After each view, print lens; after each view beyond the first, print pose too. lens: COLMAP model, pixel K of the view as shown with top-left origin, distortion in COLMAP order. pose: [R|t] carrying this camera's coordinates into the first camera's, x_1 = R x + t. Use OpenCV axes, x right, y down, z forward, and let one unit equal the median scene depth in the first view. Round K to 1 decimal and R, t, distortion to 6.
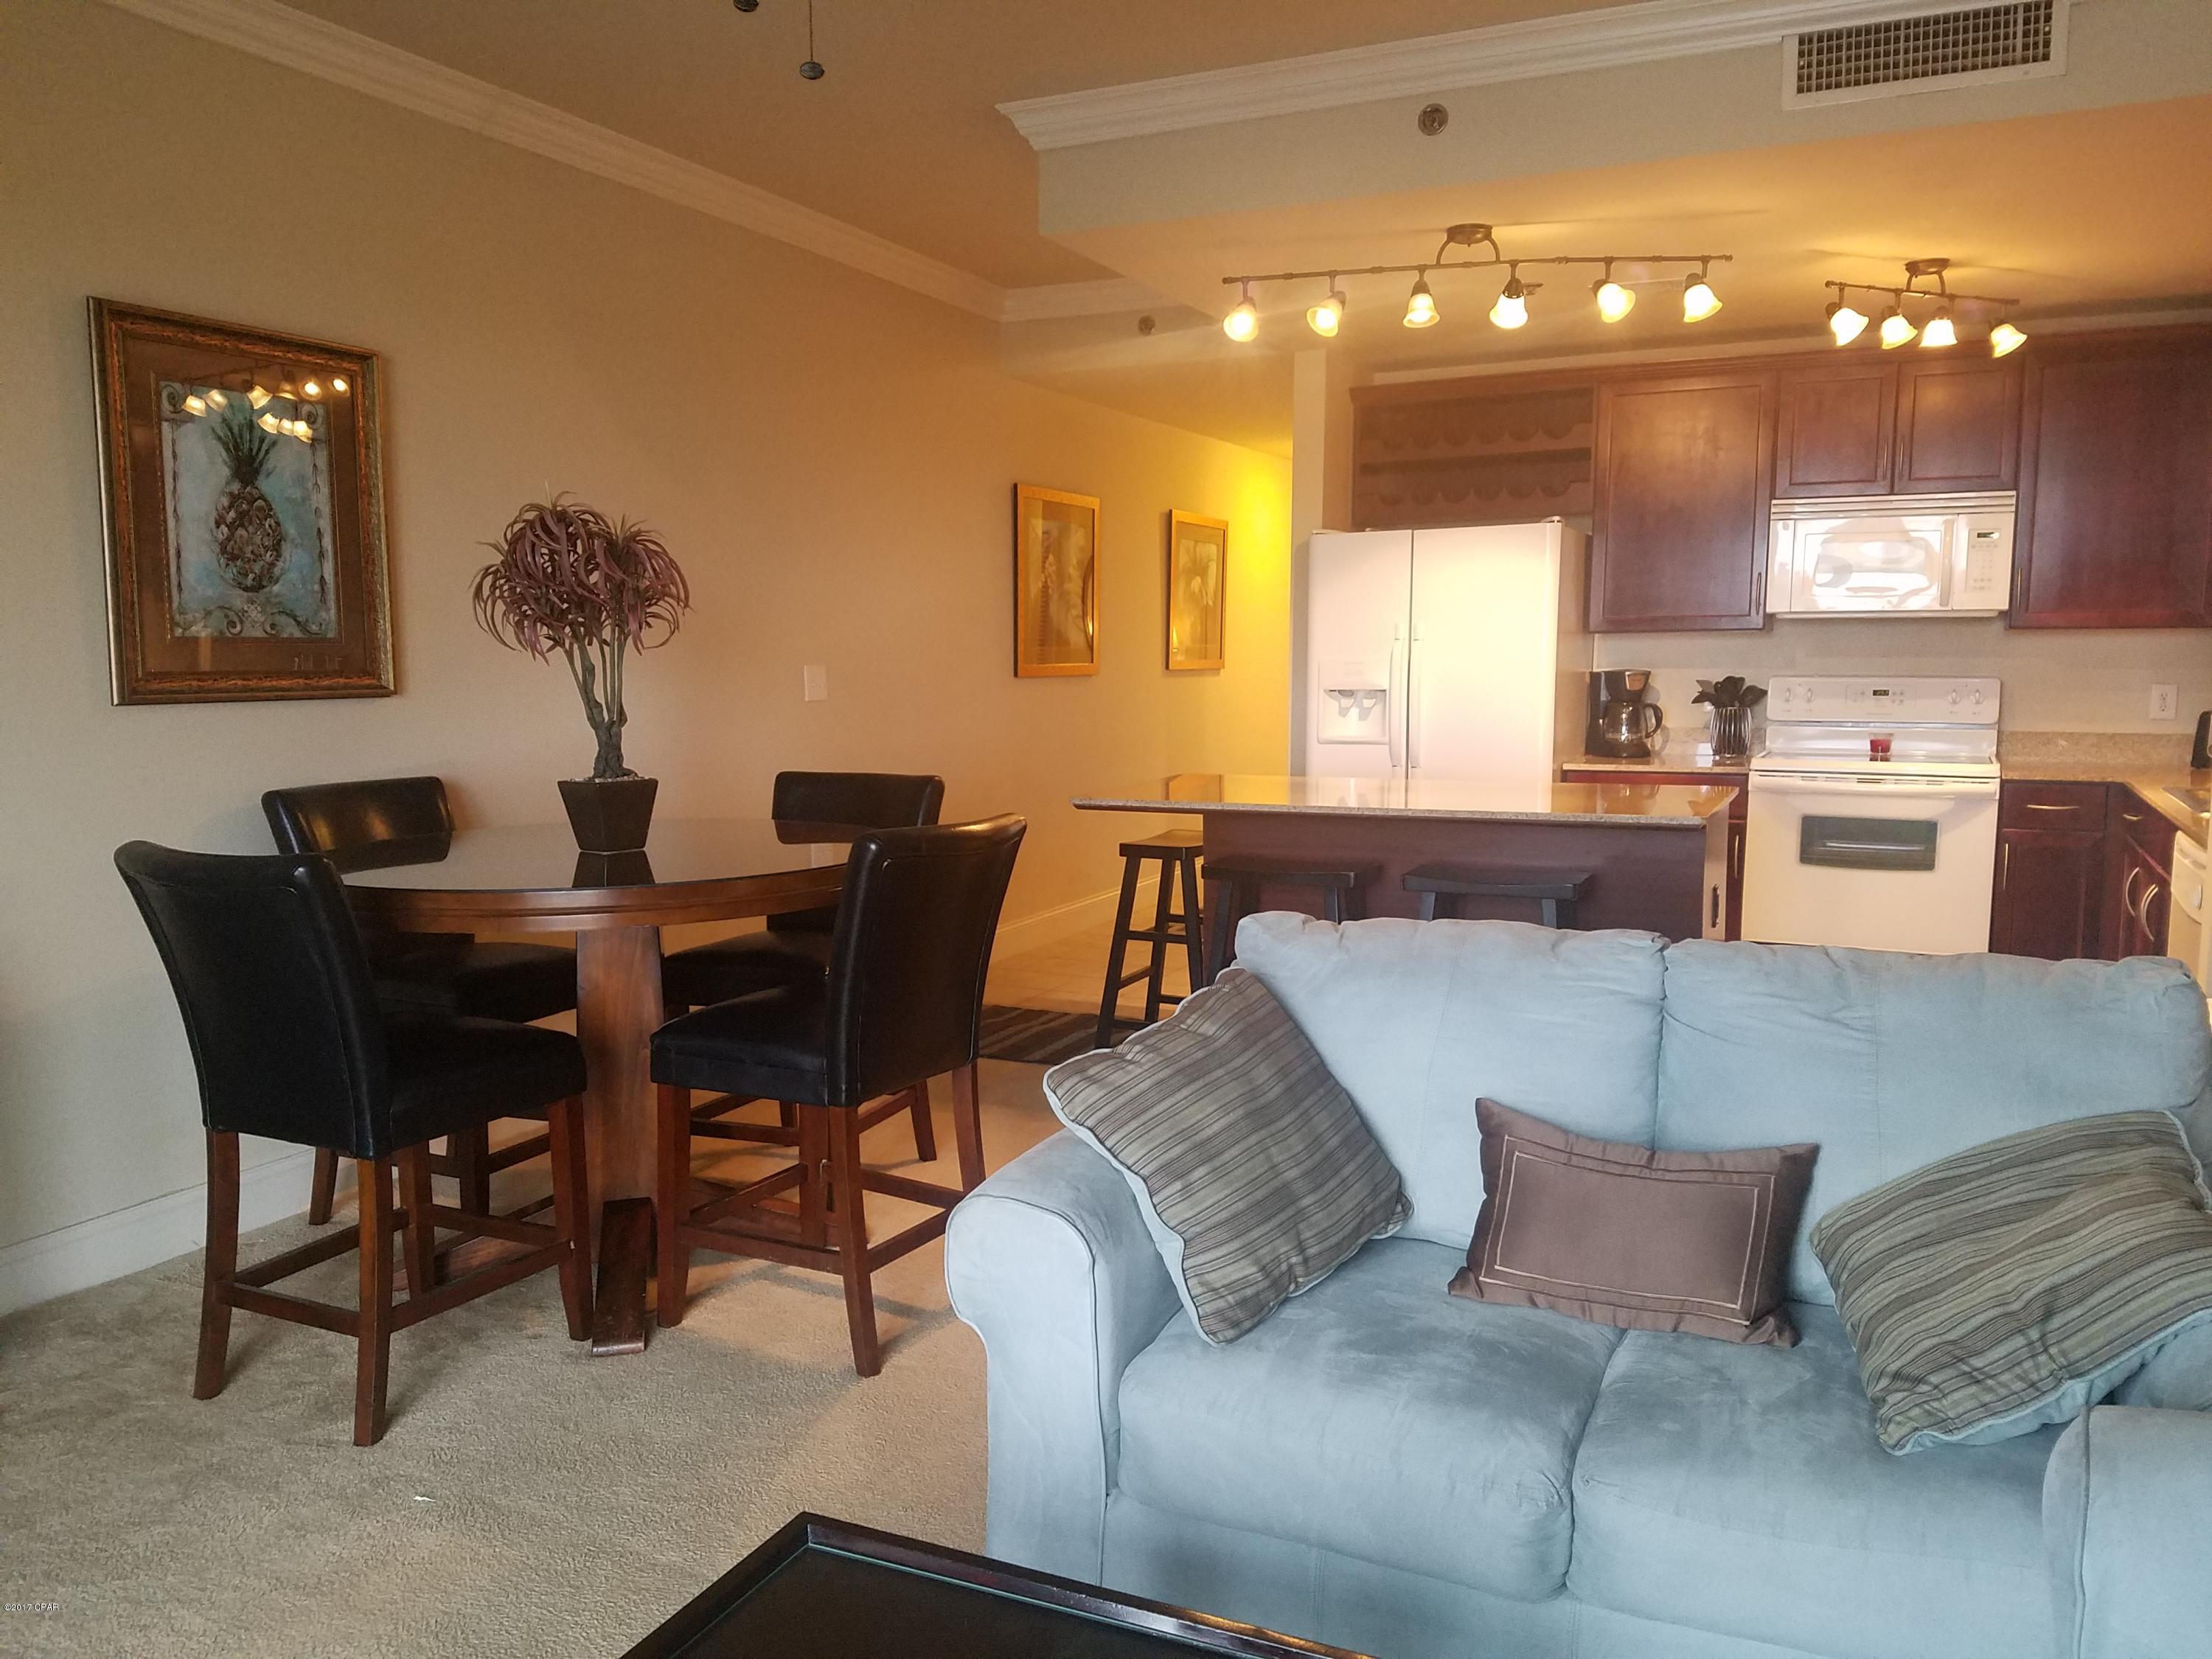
lens RADIAL K [[1717.4, 0, 1109.4], [0, 1717.4, 850.6], [0, 0, 1]] dist [0.199290, -0.300645]
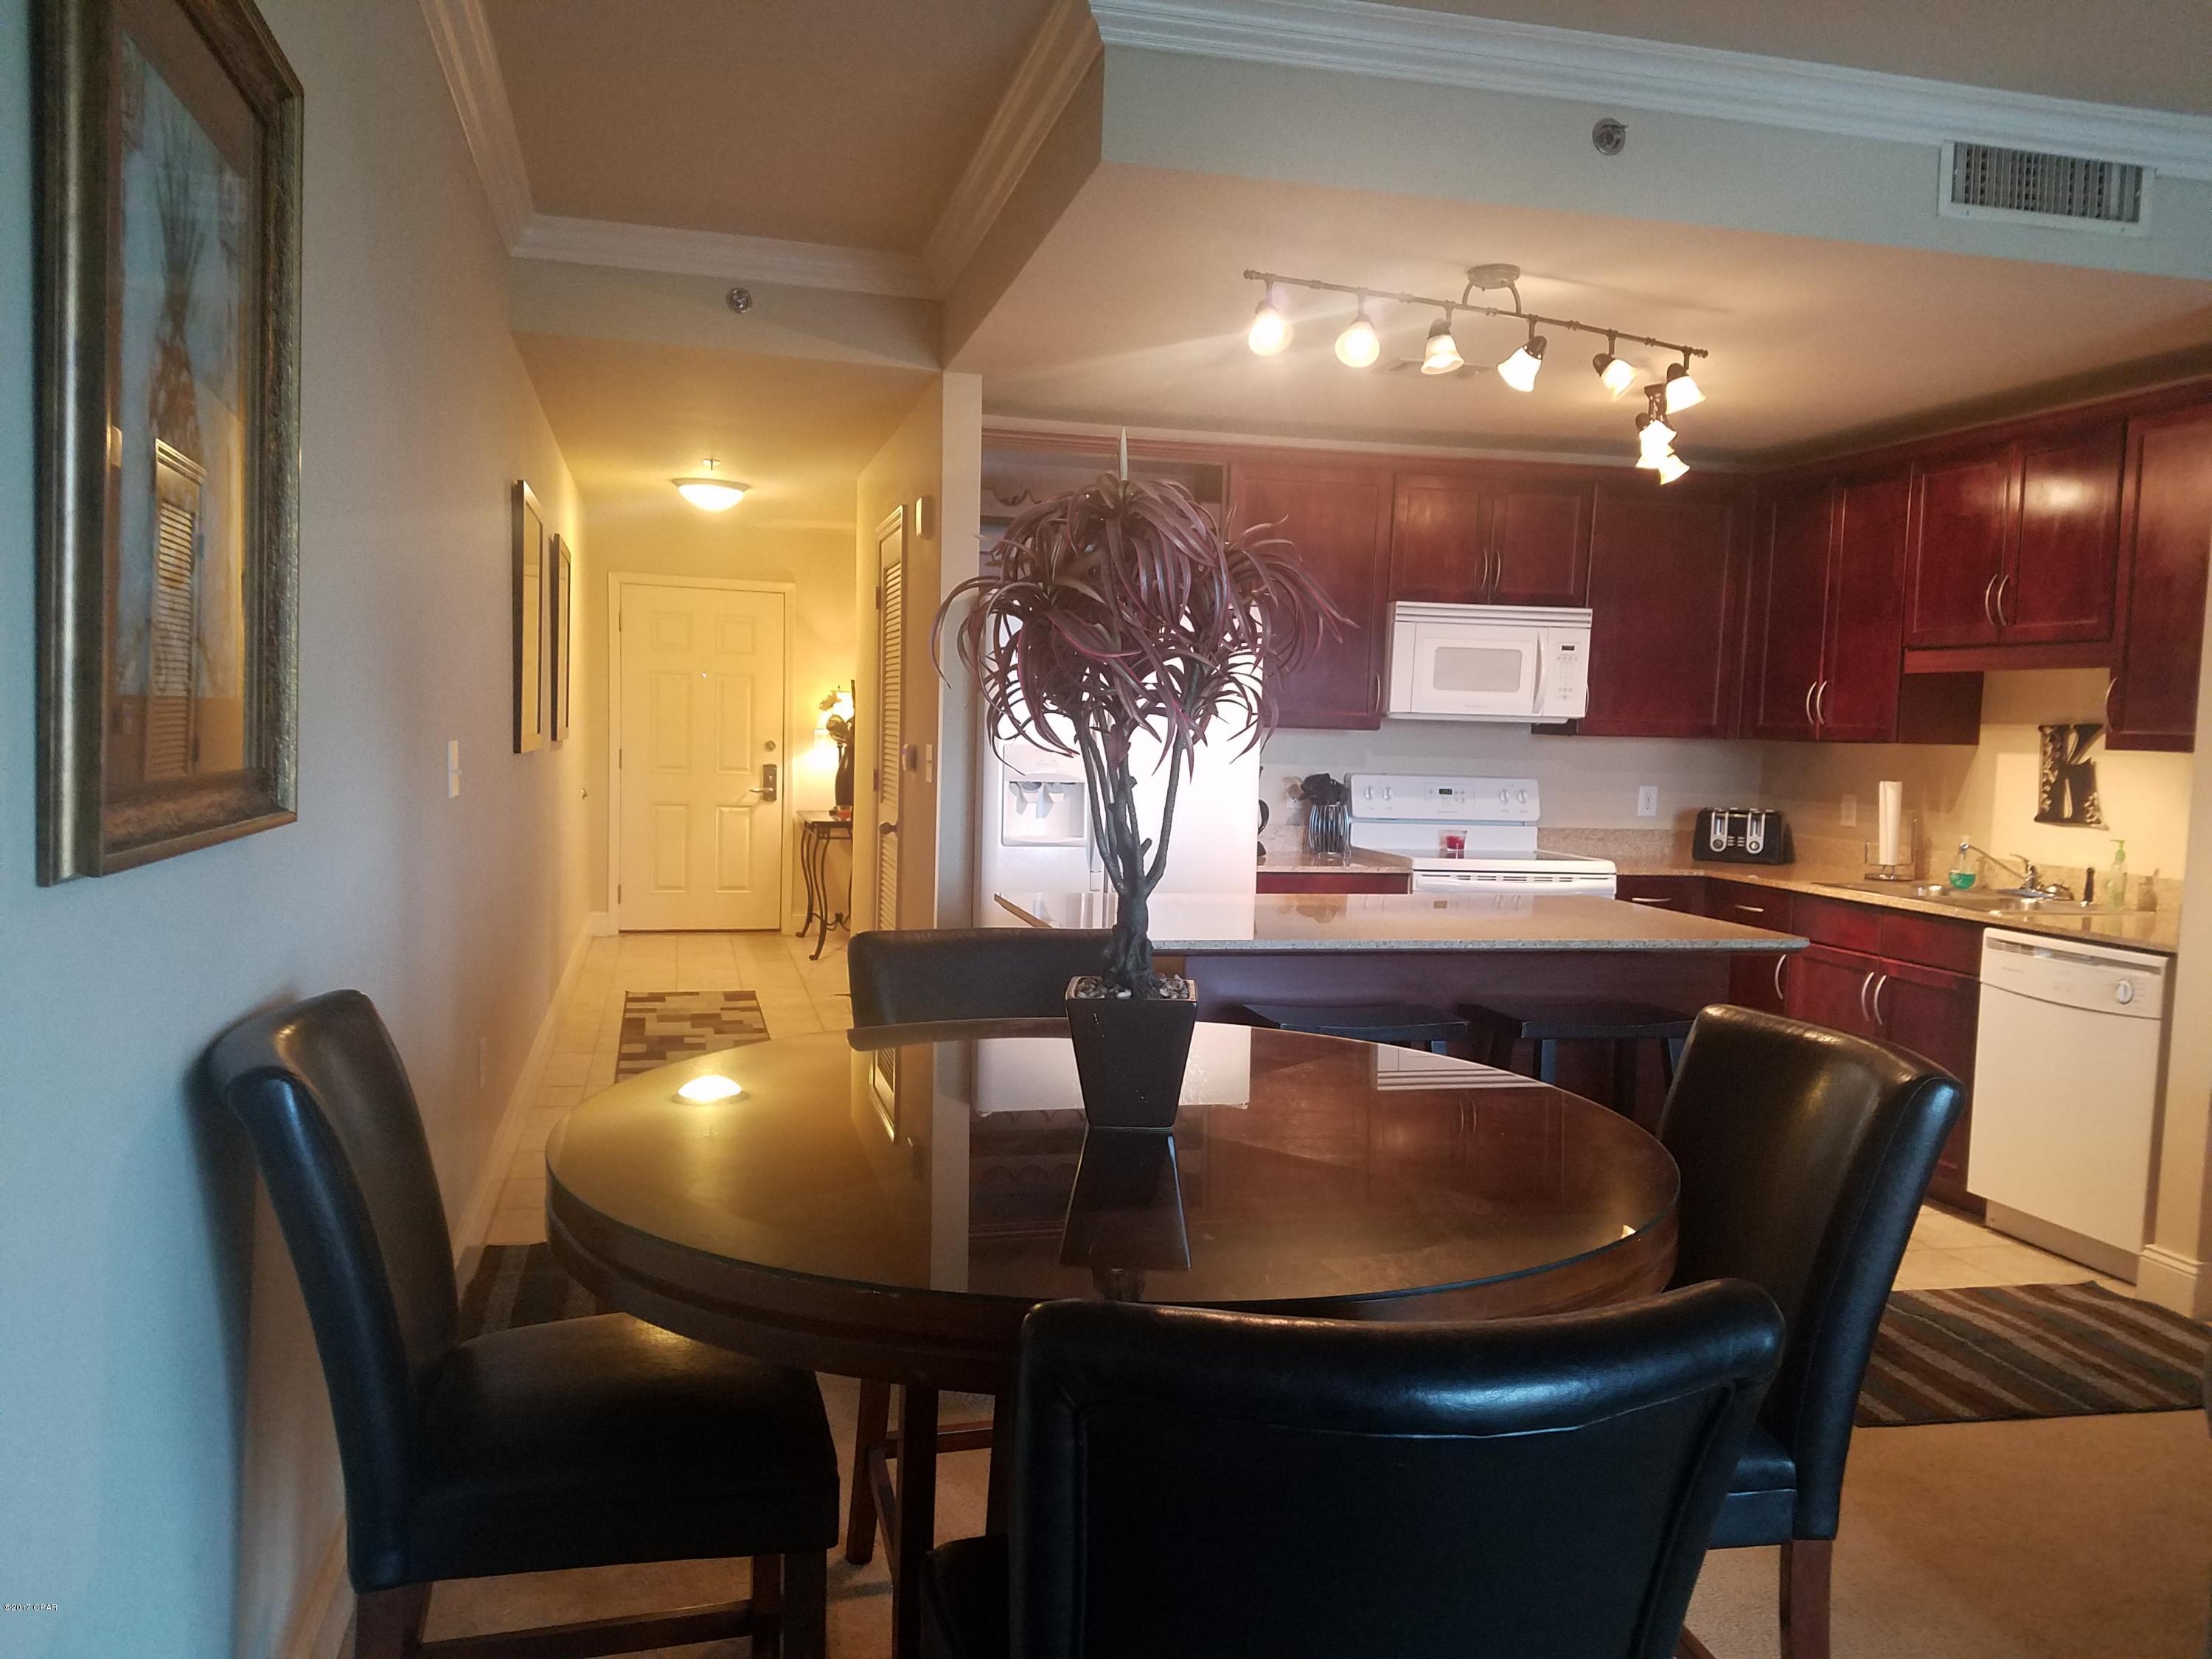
lens RADIAL K [[1717.4, 0, 1109.4], [0, 1717.4, 850.6], [0, 0, 1]] dist [0.199290, -0.300645]
pose [[0.770304, -0.019666, 0.637373, -0.404716], [0.043645, 0.998806, -0.021930, -0.044795], [-0.636181, 0.044711, 0.770243, 0.372861]]
